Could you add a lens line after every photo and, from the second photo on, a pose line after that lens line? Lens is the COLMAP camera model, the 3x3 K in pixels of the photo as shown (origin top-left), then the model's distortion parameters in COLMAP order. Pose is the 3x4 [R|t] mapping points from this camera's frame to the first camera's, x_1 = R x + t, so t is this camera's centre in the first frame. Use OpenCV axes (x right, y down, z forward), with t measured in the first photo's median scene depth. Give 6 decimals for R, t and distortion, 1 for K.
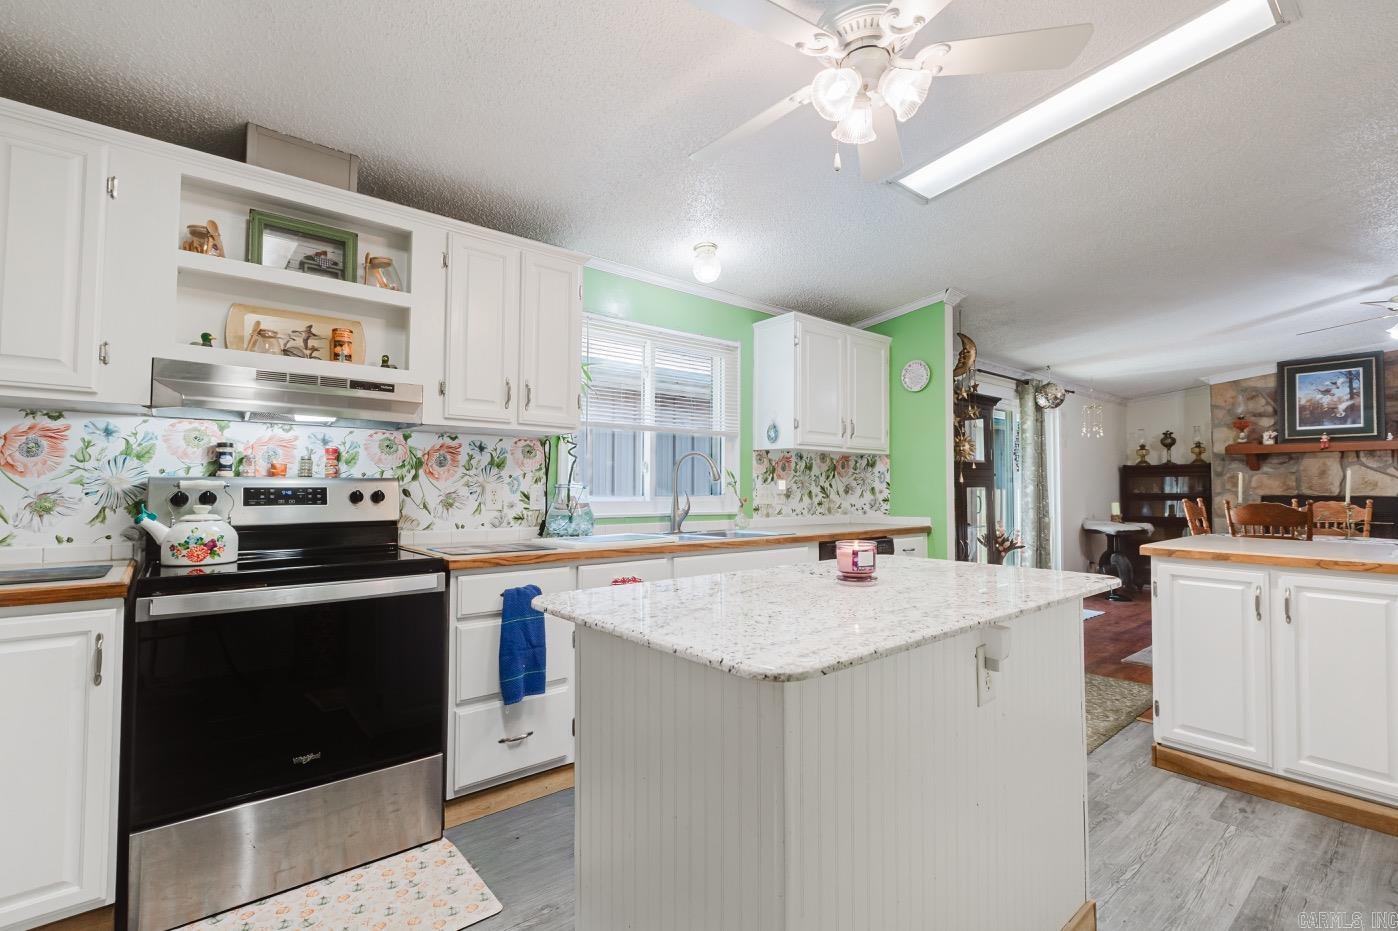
lens RADIAL K [[629.0, 0, 707.2], [0, 629.0, 463.6], [0, 0, 1]] dist [0.003690, -0.000159]
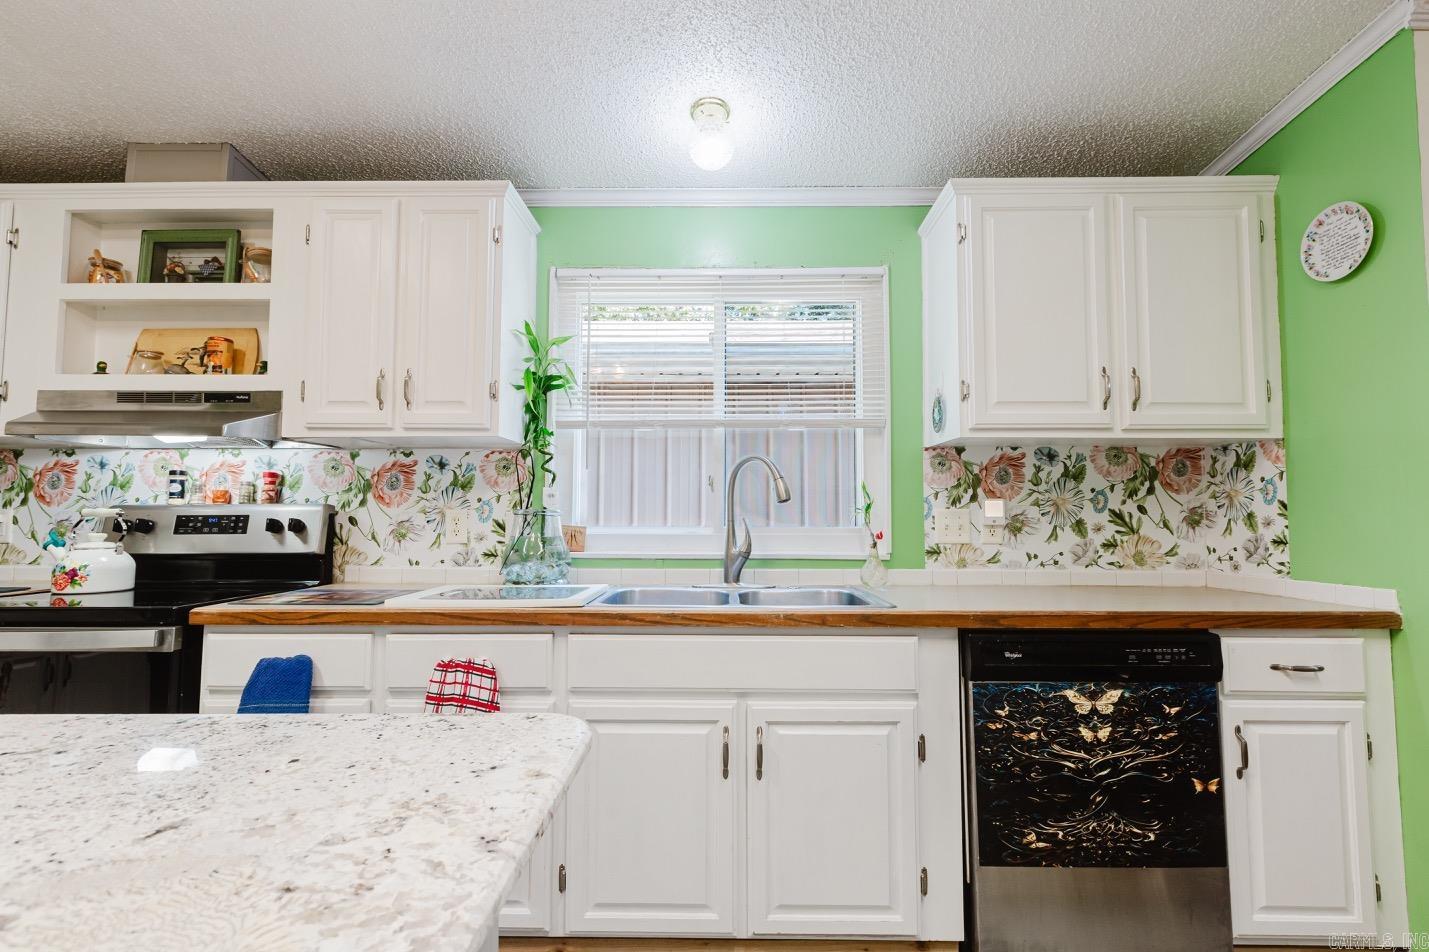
lens RADIAL K [[643.0, 0, 722.8], [0, 643.0, 474.1], [0, 0, 1]] dist [0.003690, -0.000159]
pose [[0.756251, -0.040919, -0.653001, 0.312581], [0.026651, 0.999141, -0.031745, 0.015714], [0.653738, 0.006604, 0.756692, 0.437353]]
